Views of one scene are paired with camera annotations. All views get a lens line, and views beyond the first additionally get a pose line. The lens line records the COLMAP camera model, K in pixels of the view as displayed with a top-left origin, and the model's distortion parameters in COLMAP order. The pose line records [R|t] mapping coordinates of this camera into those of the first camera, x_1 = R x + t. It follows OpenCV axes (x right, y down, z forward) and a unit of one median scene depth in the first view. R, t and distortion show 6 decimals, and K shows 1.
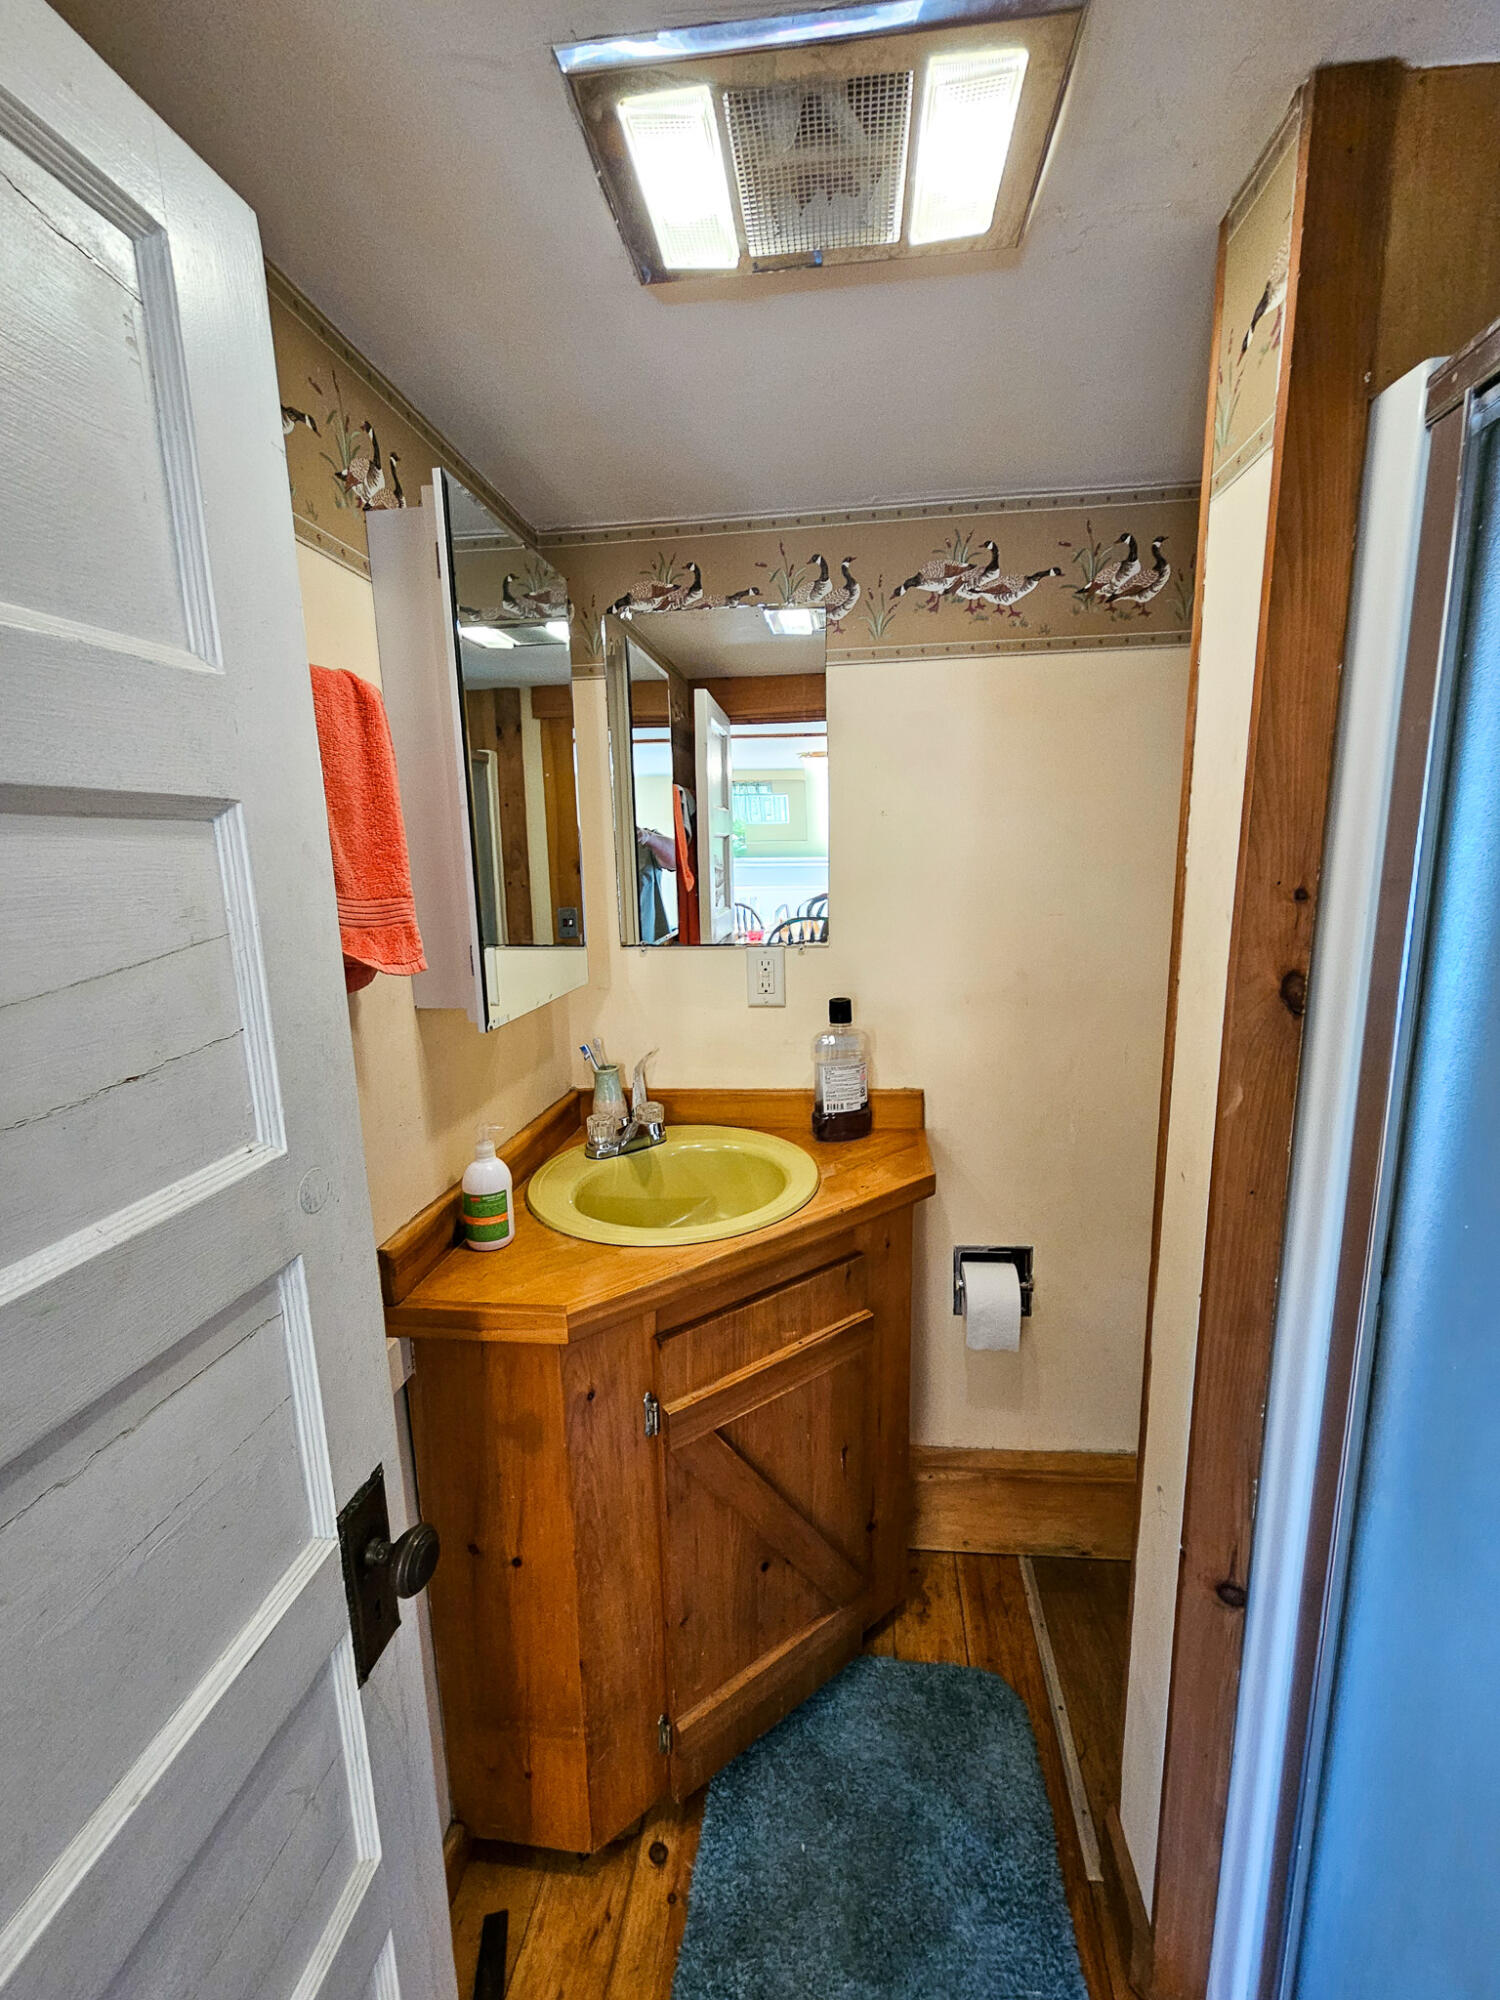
lens RADIAL K [[821.3, 0, 749.9], [0, 821.3, 996.8], [0, 0, 1]] dist [0.000088, 0.000142]
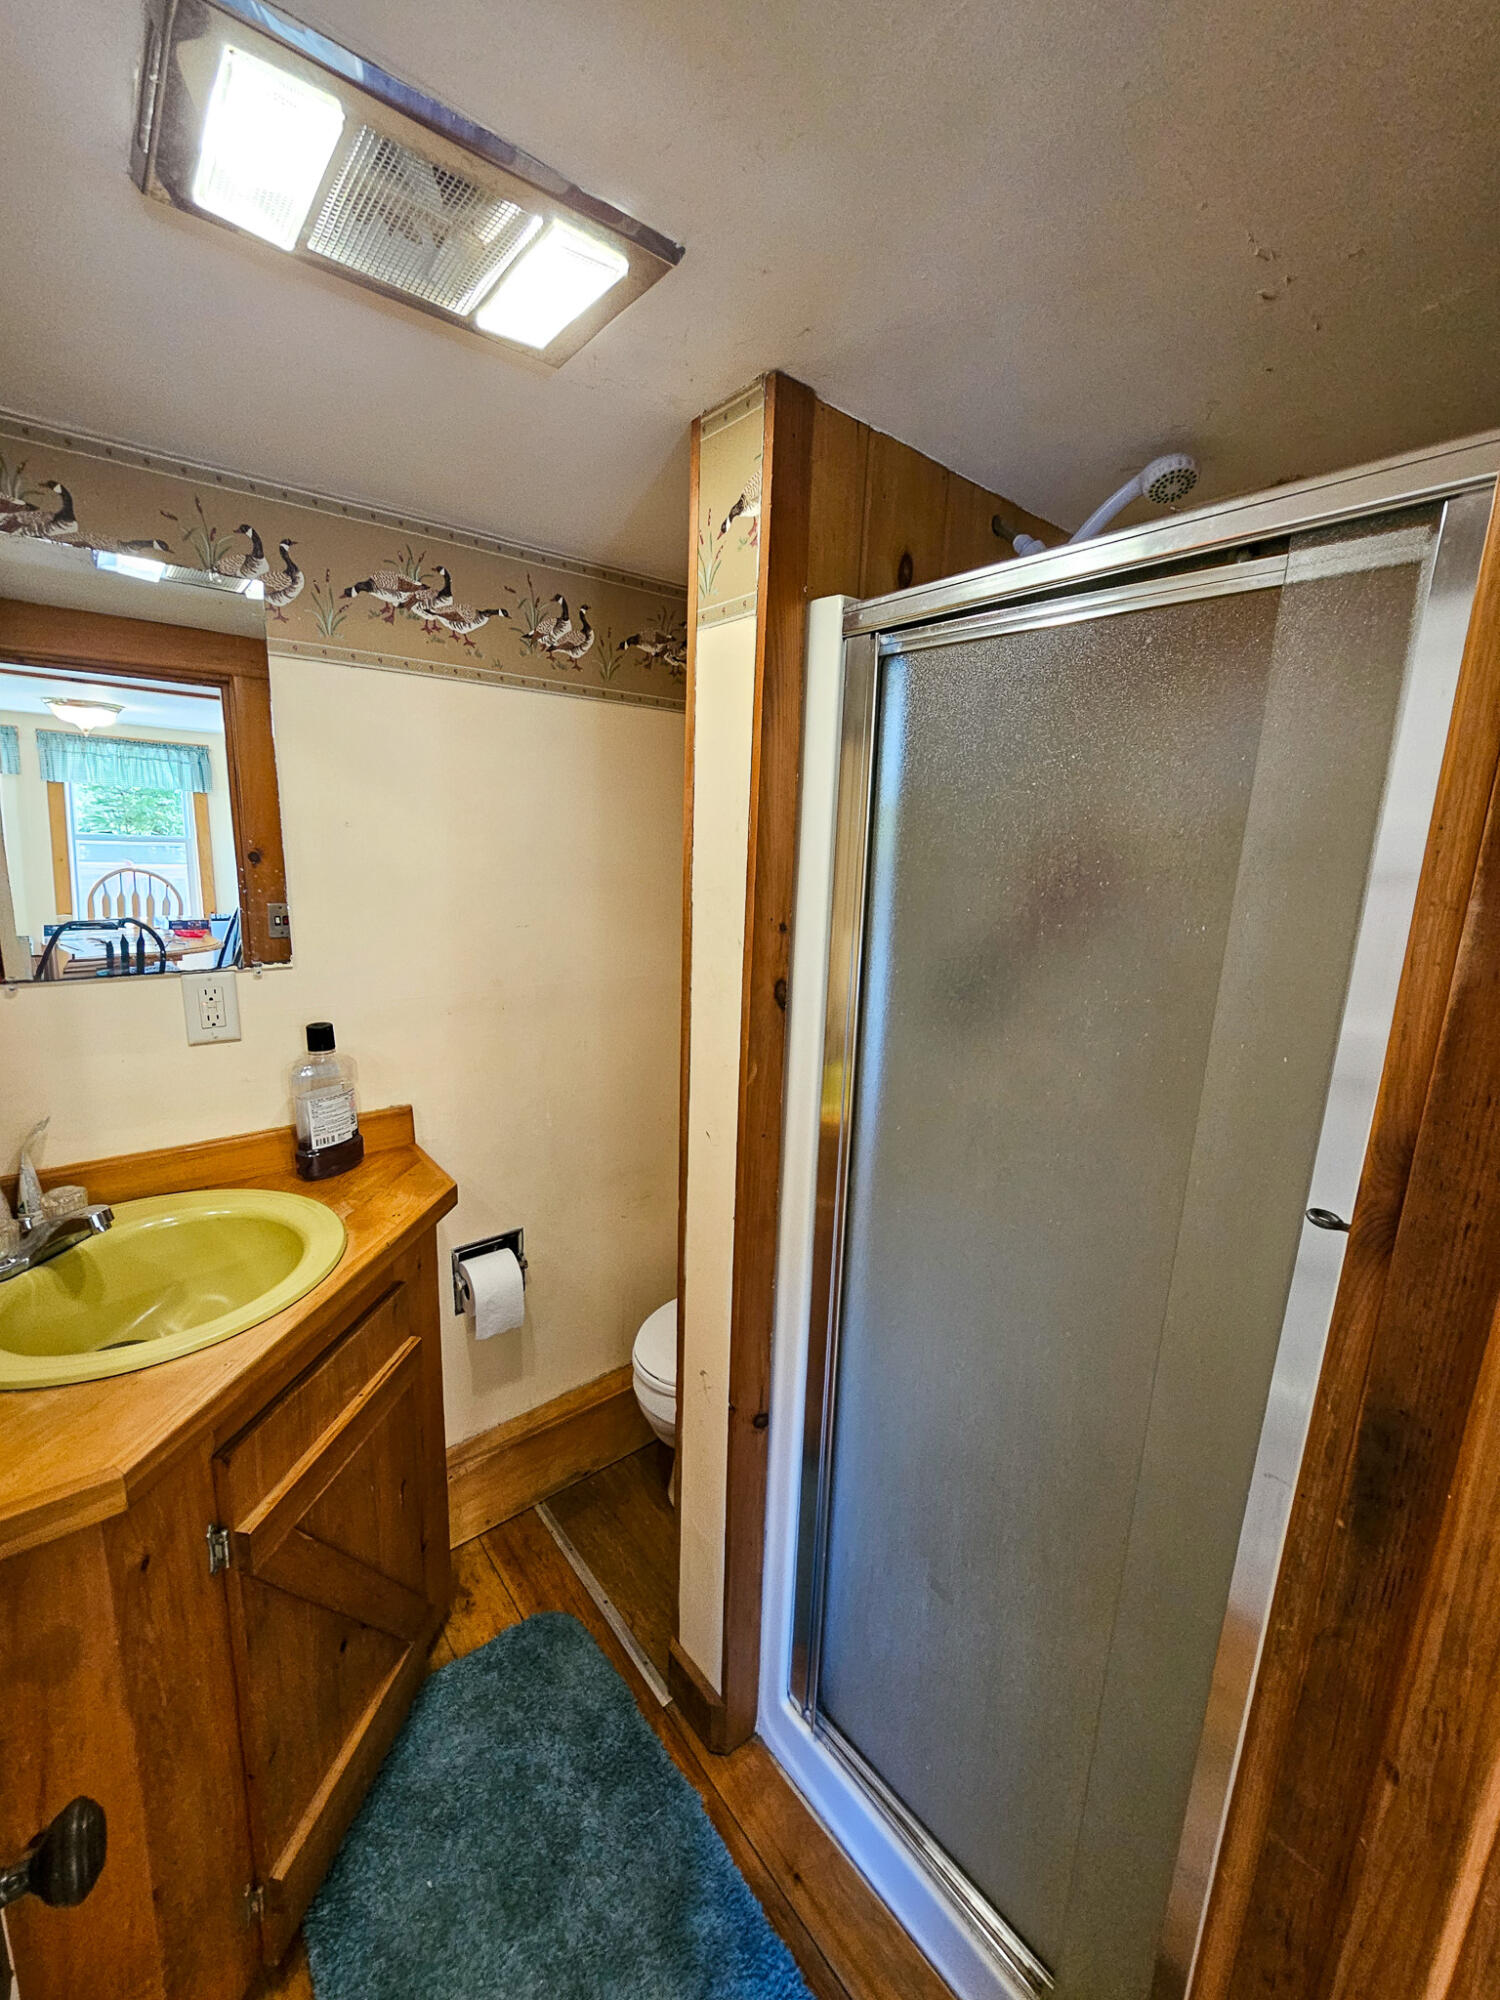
lens RADIAL K [[821.3, 0, 749.9], [0, 821.3, 996.8], [0, 0, 1]] dist [0.000088, 0.000142]
pose [[0.699956, -0.093682, 0.708015, -0.212447], [0.076922, 0.995482, 0.055672, -0.044672], [-0.710031, 0.015494, 0.704000, 0.008230]]
